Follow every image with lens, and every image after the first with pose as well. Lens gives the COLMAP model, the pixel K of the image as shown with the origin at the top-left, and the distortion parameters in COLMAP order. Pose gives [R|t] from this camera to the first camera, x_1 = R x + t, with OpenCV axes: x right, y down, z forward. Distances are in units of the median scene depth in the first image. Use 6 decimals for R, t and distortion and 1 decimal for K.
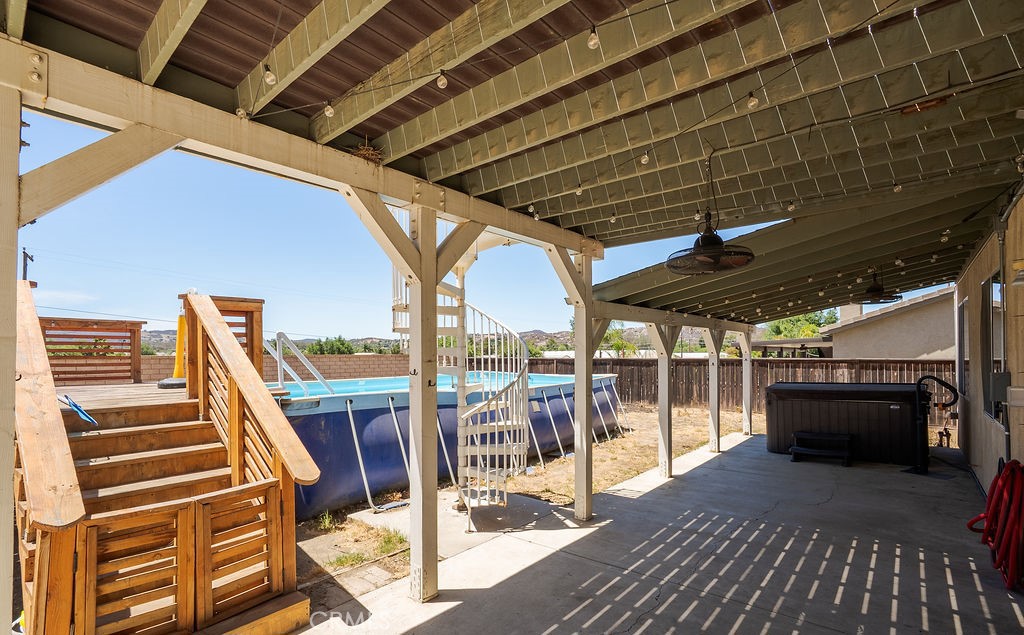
lens RADIAL K [[486.0, 0, 510.3], [0, 486.0, 352.8], [0, 0, 1]] dist [-0.031640, 0.026238]
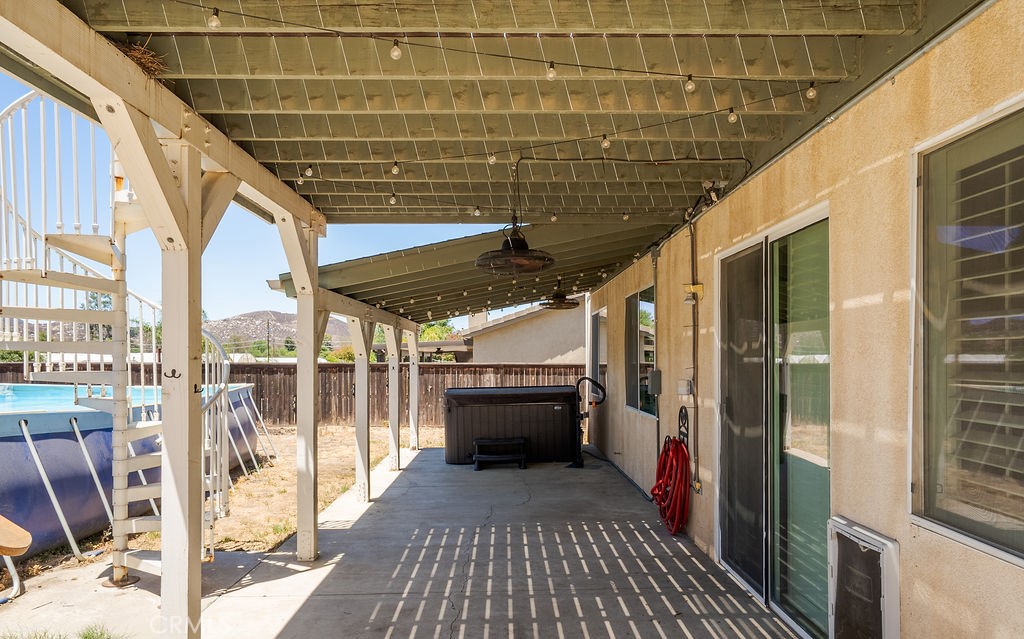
lens RADIAL K [[662.4, 0, 512.1], [0, 662.4, 361.2], [0, 0, 1]] dist [0.008069, 0.005459]
pose [[0.758841, 0.003008, 0.651269, -0.252694], [-0.006575, 0.999974, 0.003043, 0.008426], [-0.651243, -0.006592, 0.758841, -0.039015]]
